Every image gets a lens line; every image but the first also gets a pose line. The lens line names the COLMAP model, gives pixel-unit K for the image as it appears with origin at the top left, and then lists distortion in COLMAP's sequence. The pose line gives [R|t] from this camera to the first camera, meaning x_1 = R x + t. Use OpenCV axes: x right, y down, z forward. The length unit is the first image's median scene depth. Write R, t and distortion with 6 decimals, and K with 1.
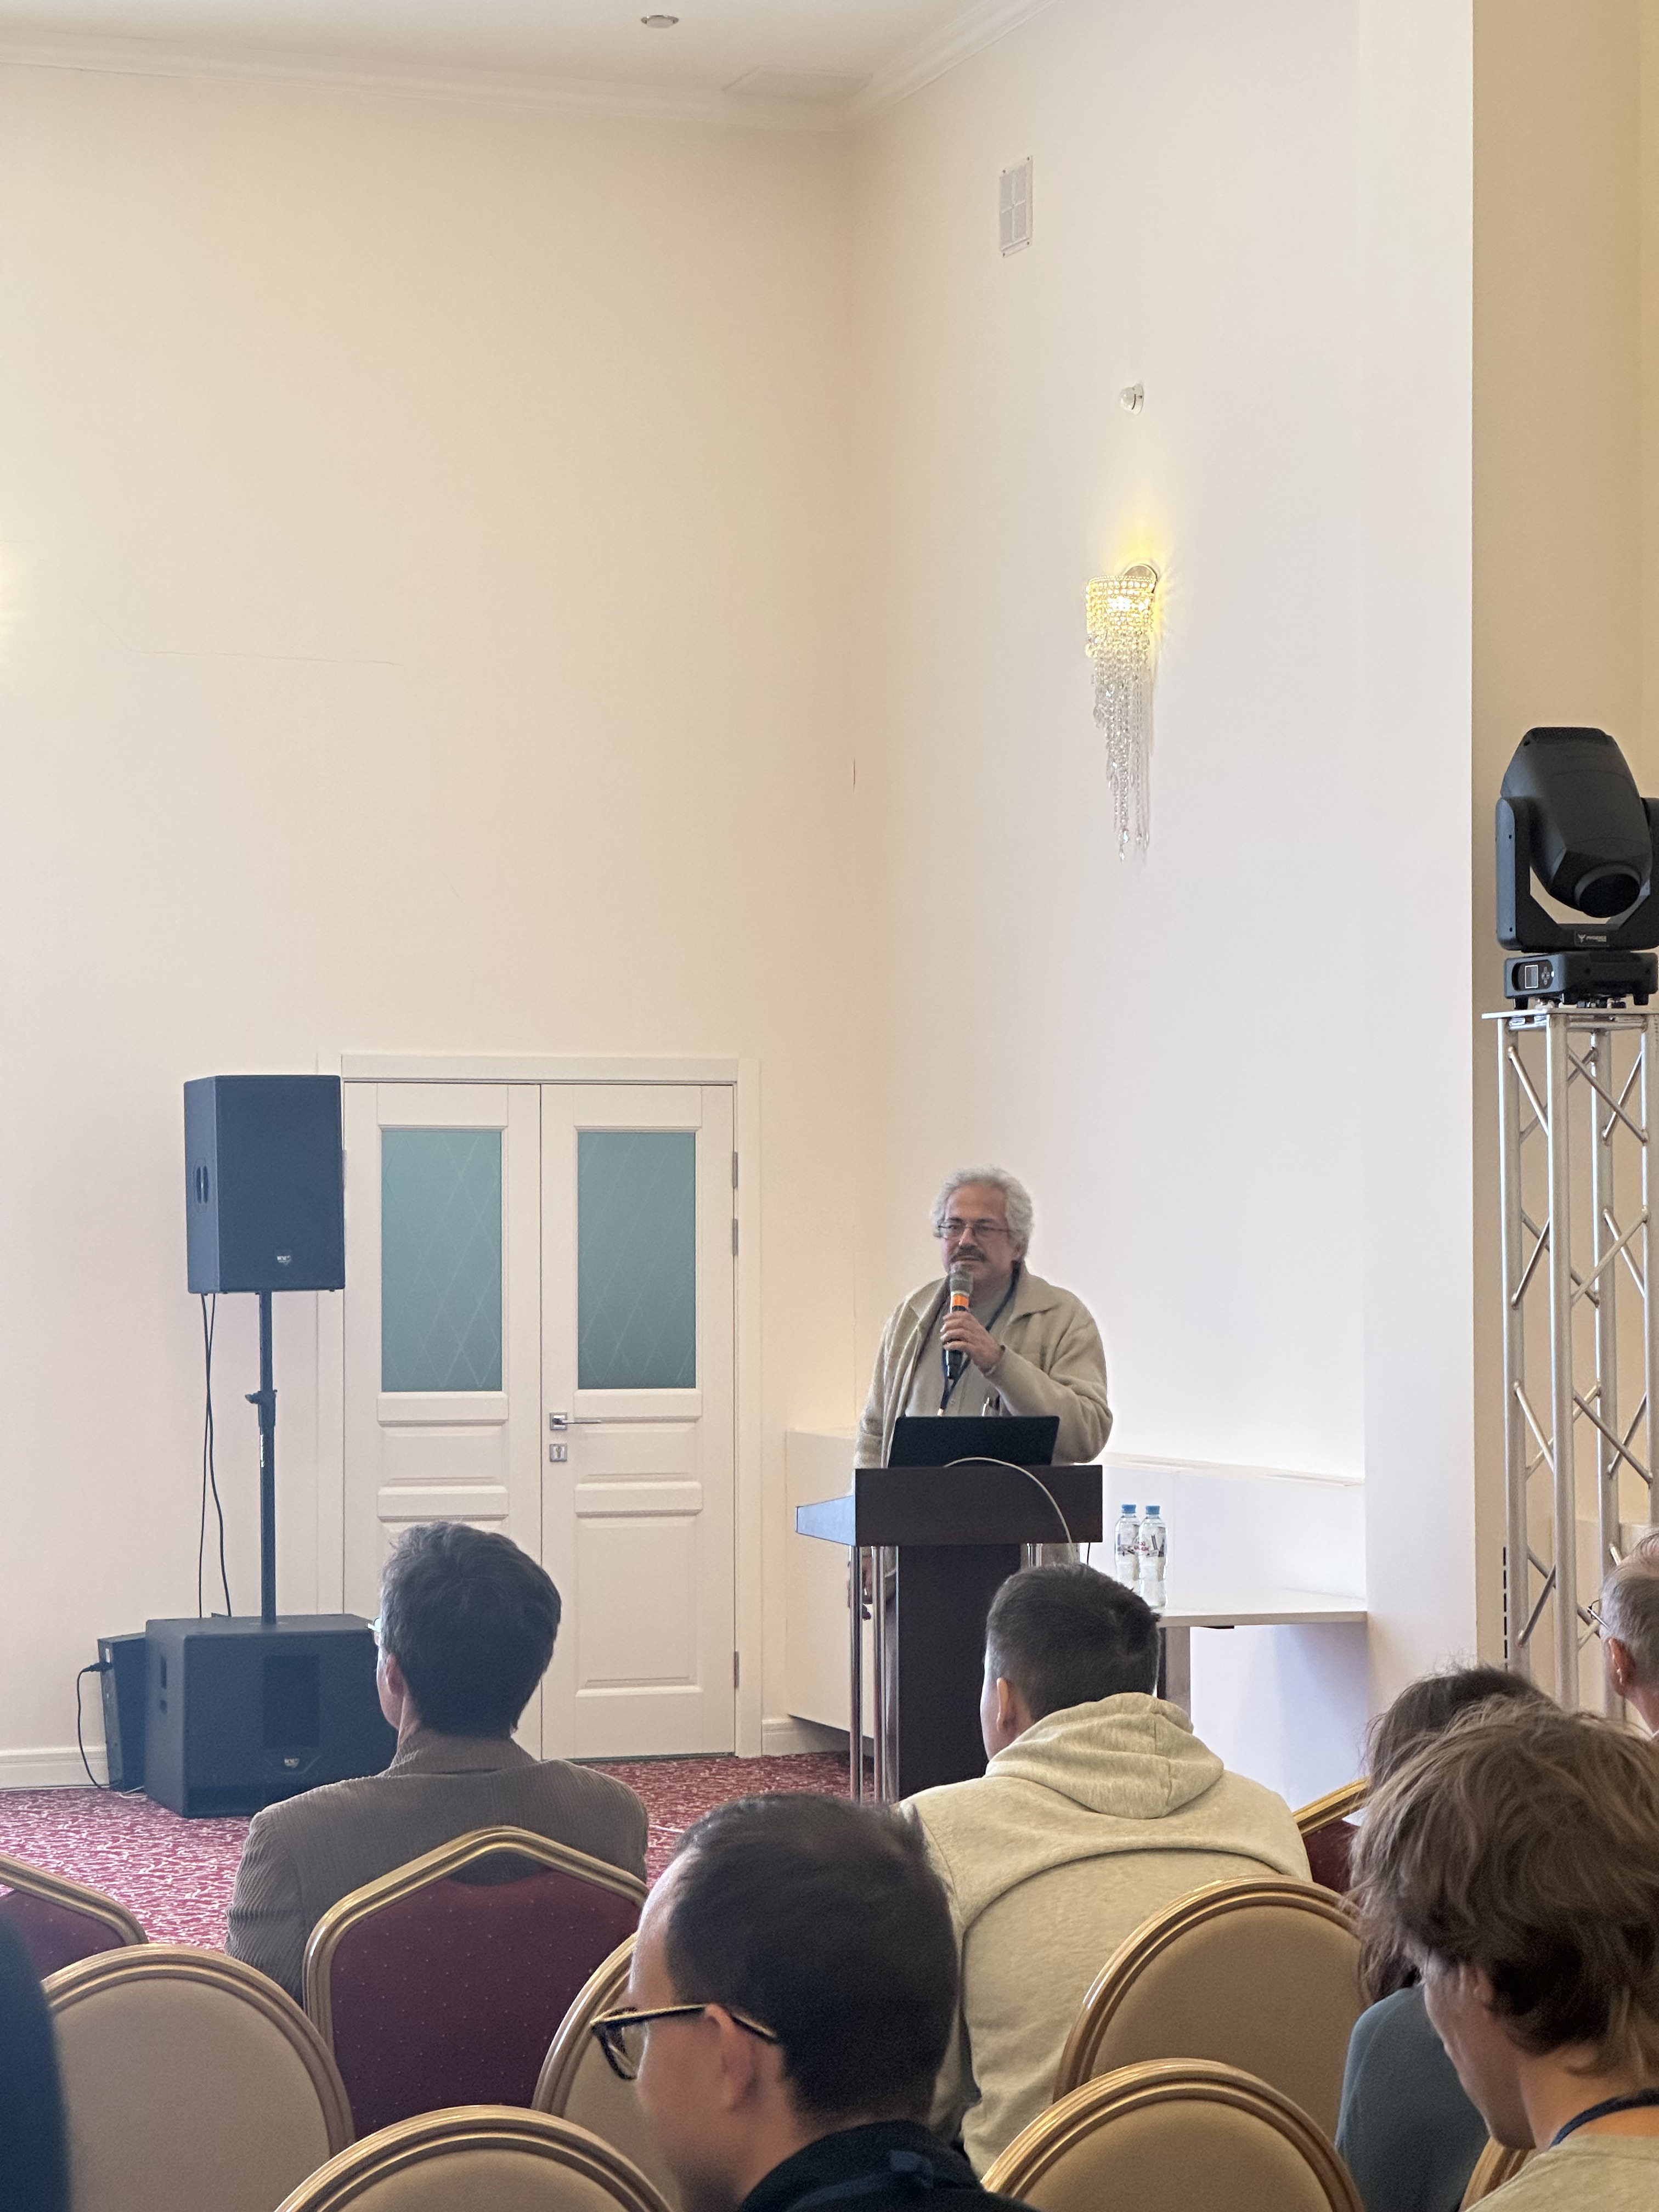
lens RADIAL K [[5044.7, 0, 812.0], [0, 5044.7, 1157.2], [0, 0, 1]] dist [0.082296, 0.000000]
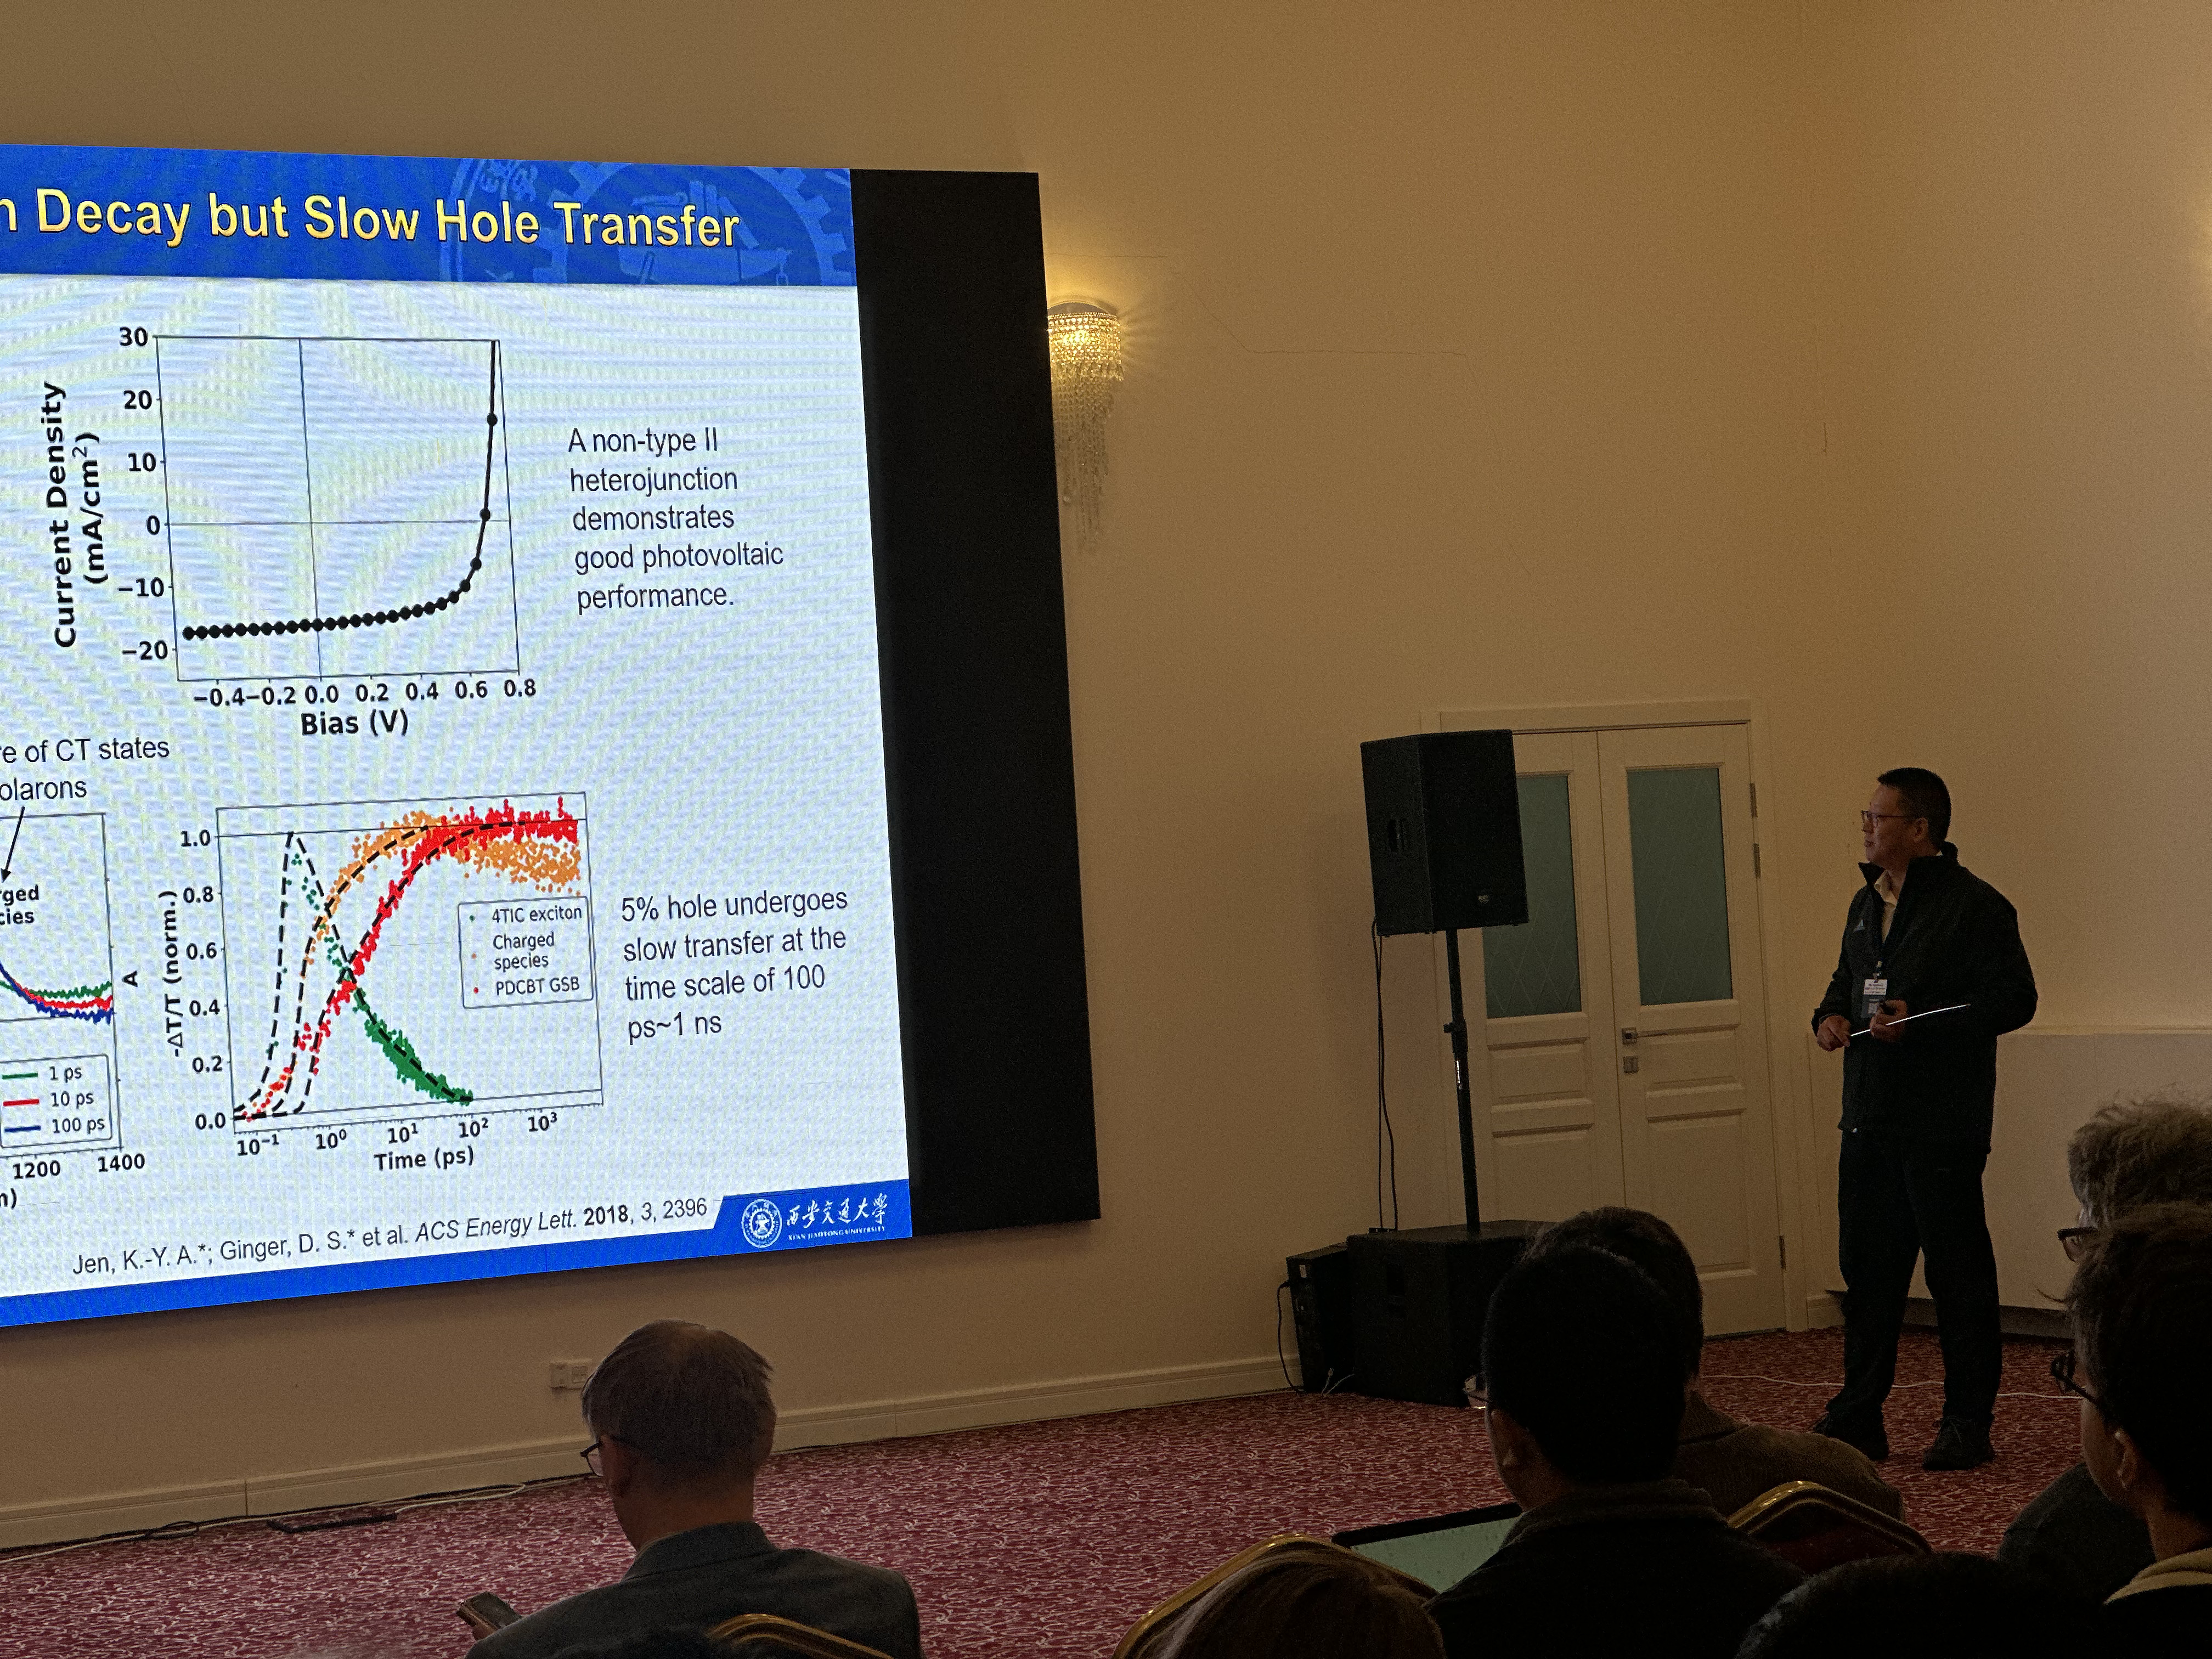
lens RADIAL K [[5044.7, 0, 984.6], [0, 5044.7, 902.9], [0, 0, 1]] dist [0.082296, 0.000000]
pose [[0.988412, -0.058660, 0.140000, -0.362013], [0.056672, 0.998228, 0.018151, -0.004756], [-0.140817, -0.010007, 0.989985, -0.071347]]
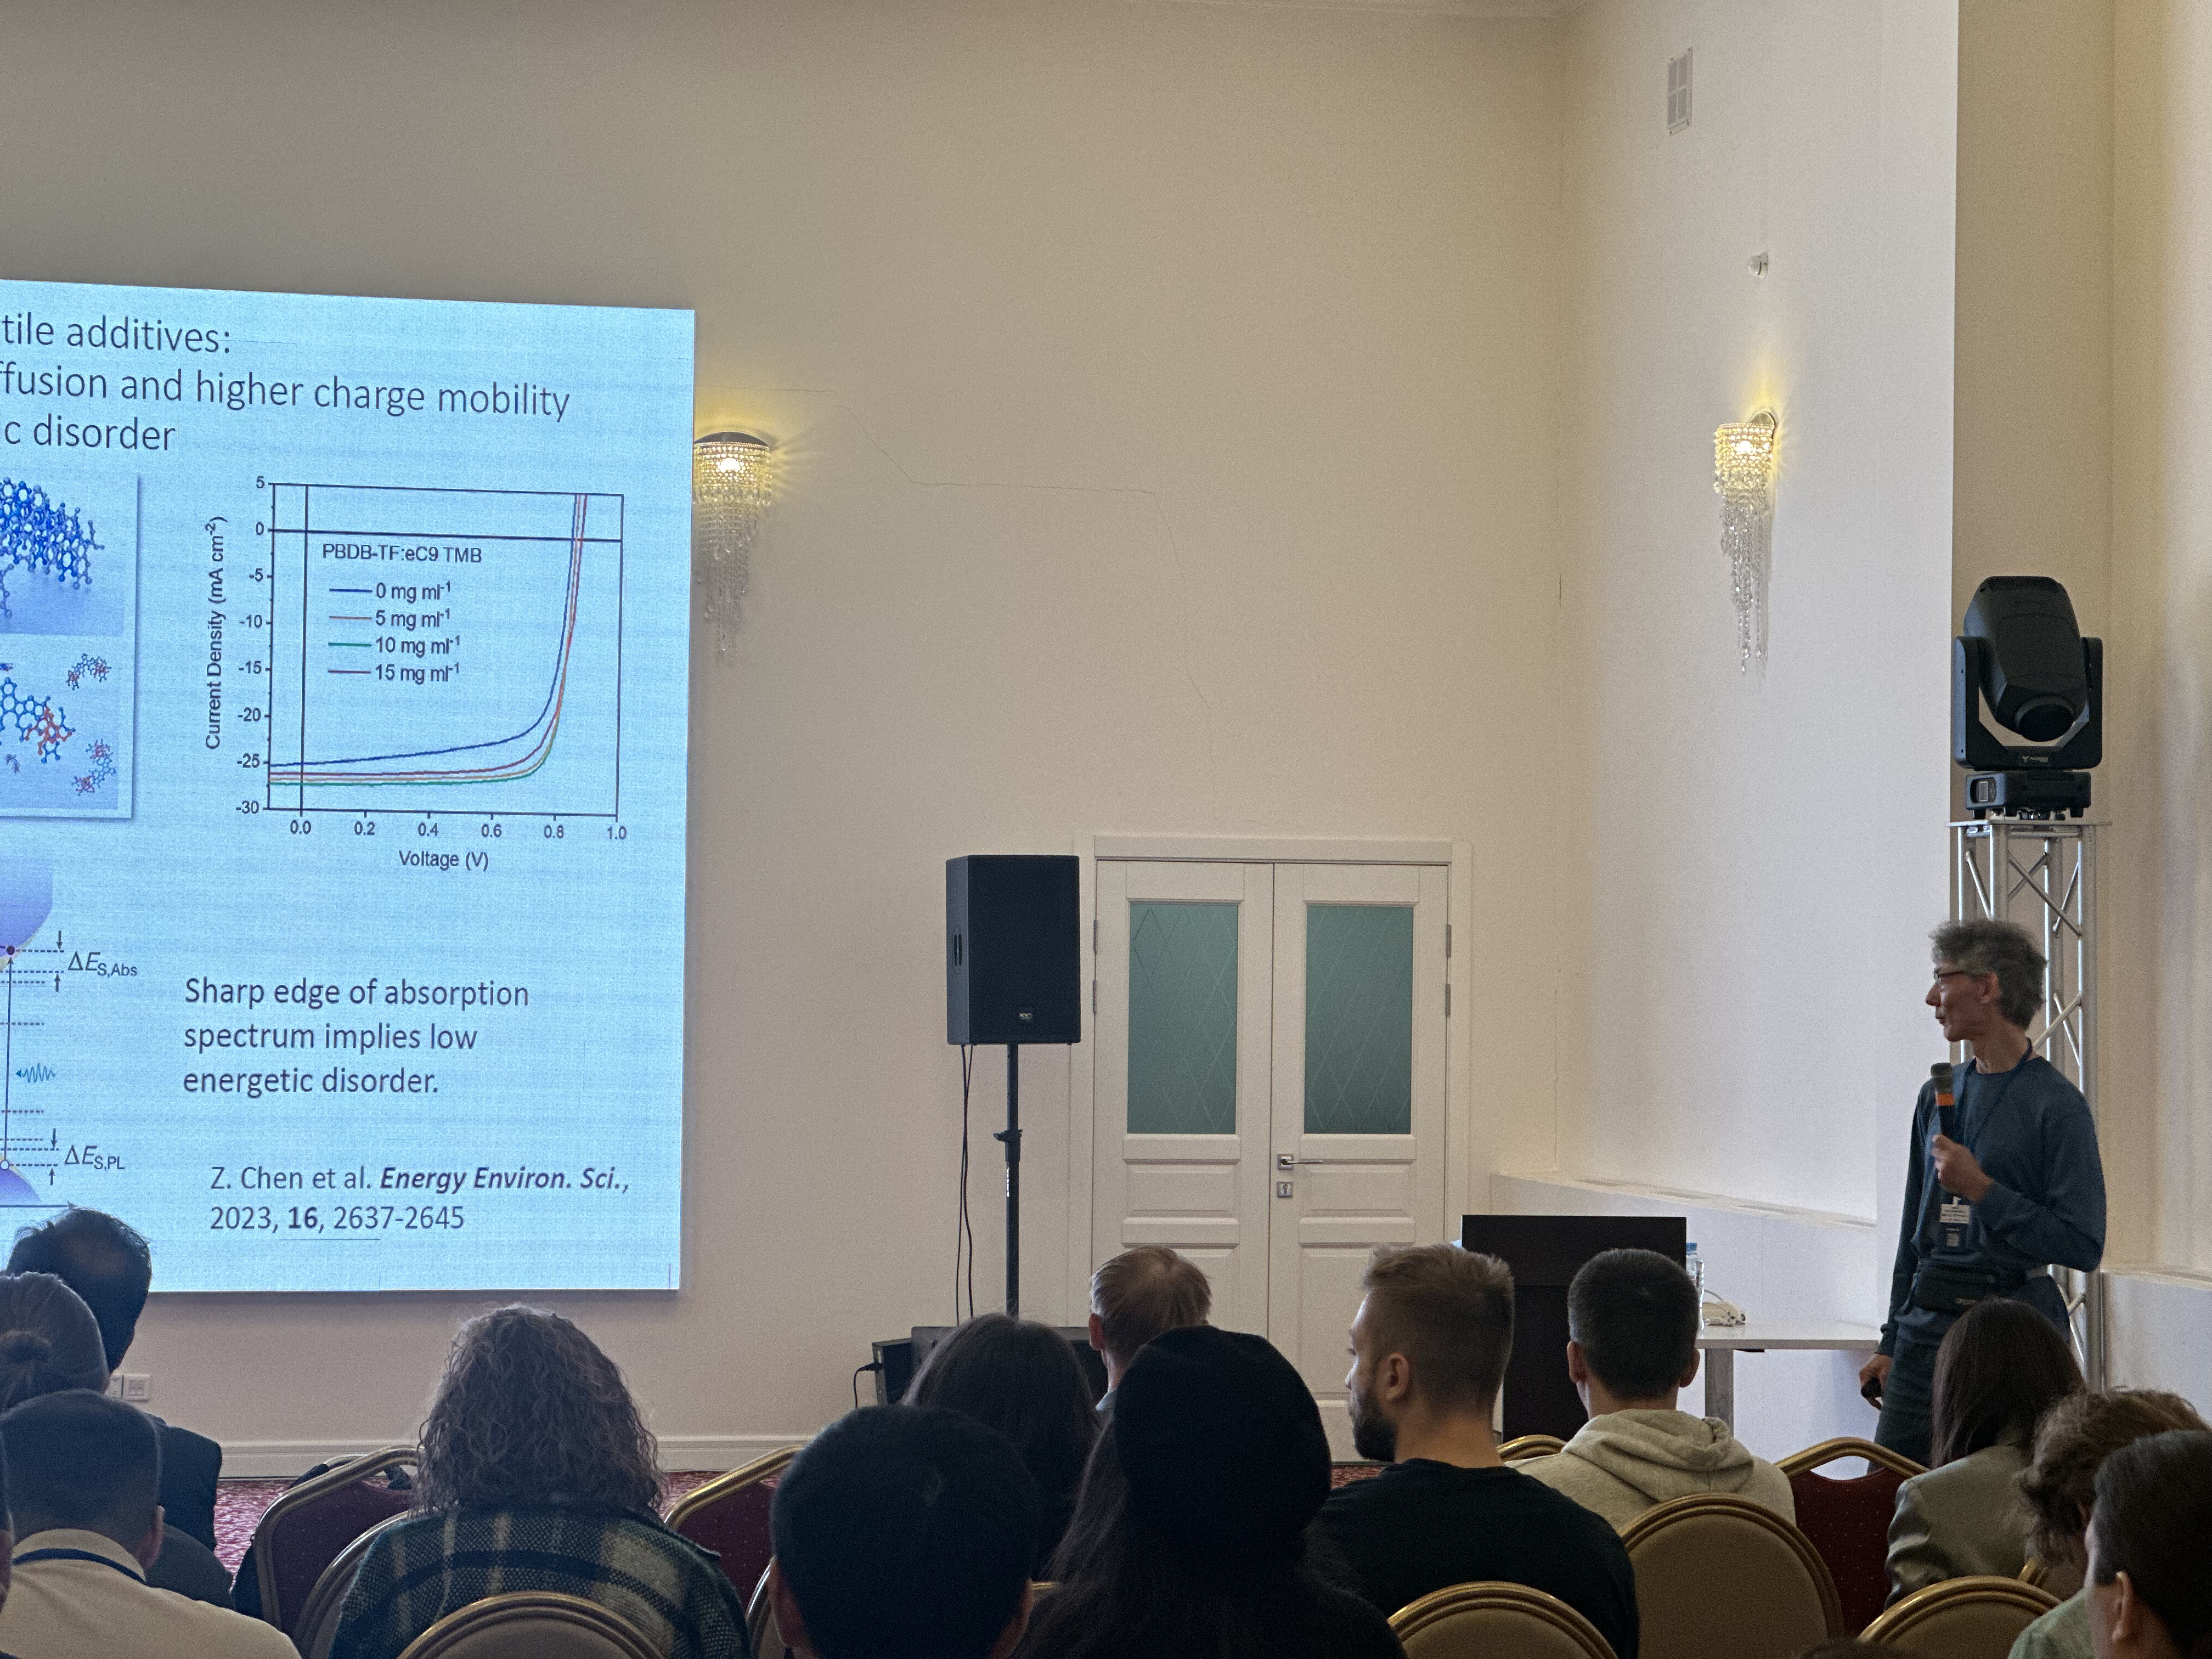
lens RADIAL K [[5044.7, 0, 1059.0], [0, 5044.7, 790.0], [0, 0, 1]] dist [0.082296, 0.000000]
pose [[0.985924, 0.007501, -0.167027, 0.093314], [-0.011208, 0.999711, -0.021261, -0.006594], [0.166819, 0.022834, 0.985723, -0.130728]]
